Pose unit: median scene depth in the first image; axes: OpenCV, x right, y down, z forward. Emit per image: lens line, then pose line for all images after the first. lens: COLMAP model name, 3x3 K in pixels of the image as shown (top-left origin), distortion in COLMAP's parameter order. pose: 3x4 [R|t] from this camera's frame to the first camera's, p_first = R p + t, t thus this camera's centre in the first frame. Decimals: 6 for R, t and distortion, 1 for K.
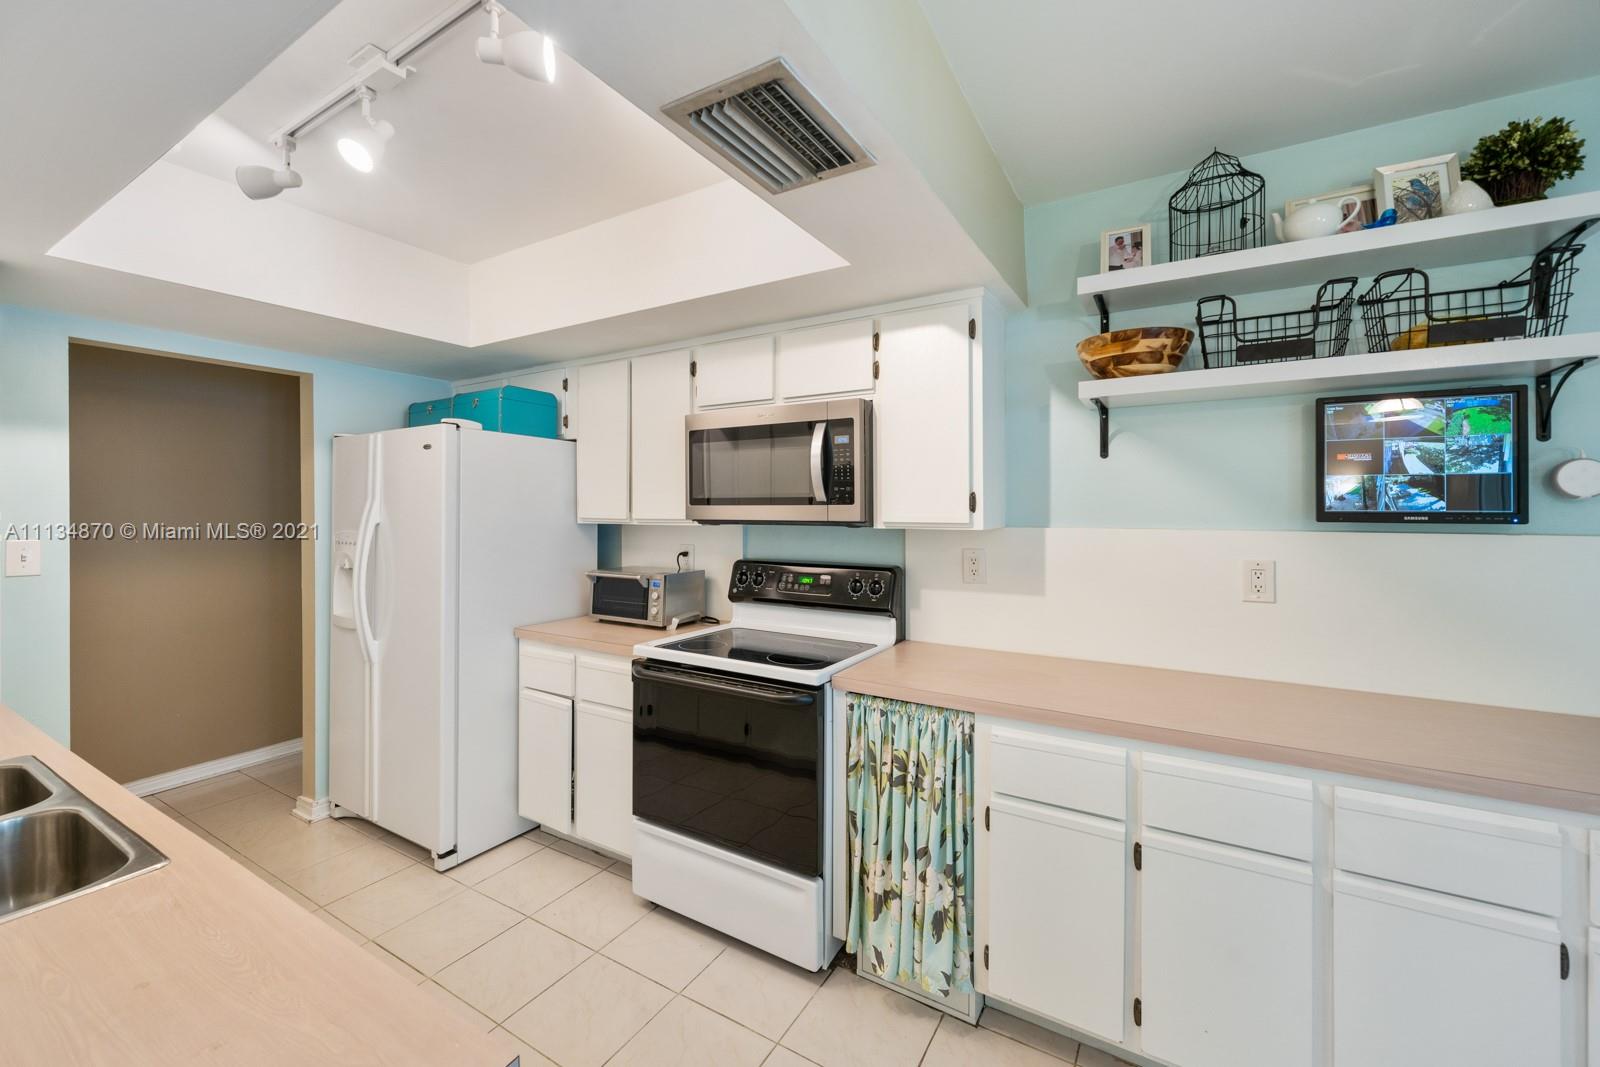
lens RADIAL K [[637.0, 0, 798.2], [0, 637.0, 507.0], [0, 0, 1]] dist [0.000272, -0.000116]
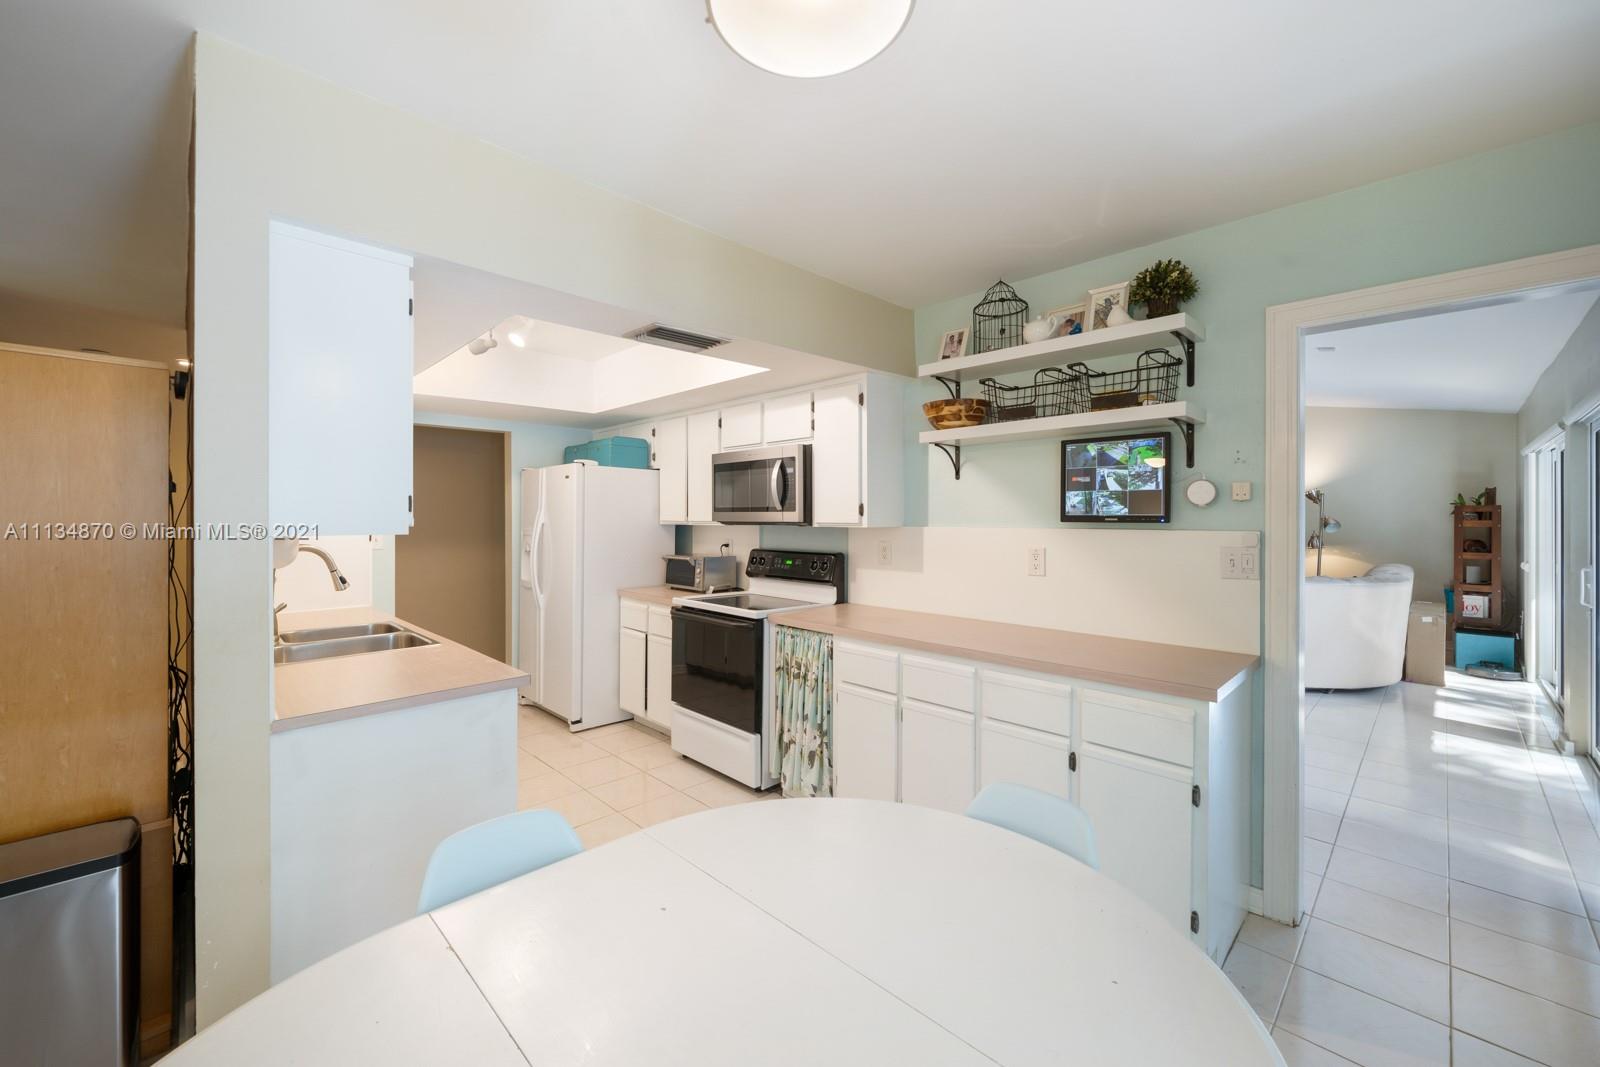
lens RADIAL K [[637.0, 0, 801.7], [0, 637.0, 512.6], [0, 0, 1]] dist [0.000272, -0.000116]
pose [[0.967175, -0.001456, -0.254108, 0.529621], [0.000544, 0.999993, -0.003659, 0.005368], [0.254111, 0.003401, 0.967169, -0.551951]]
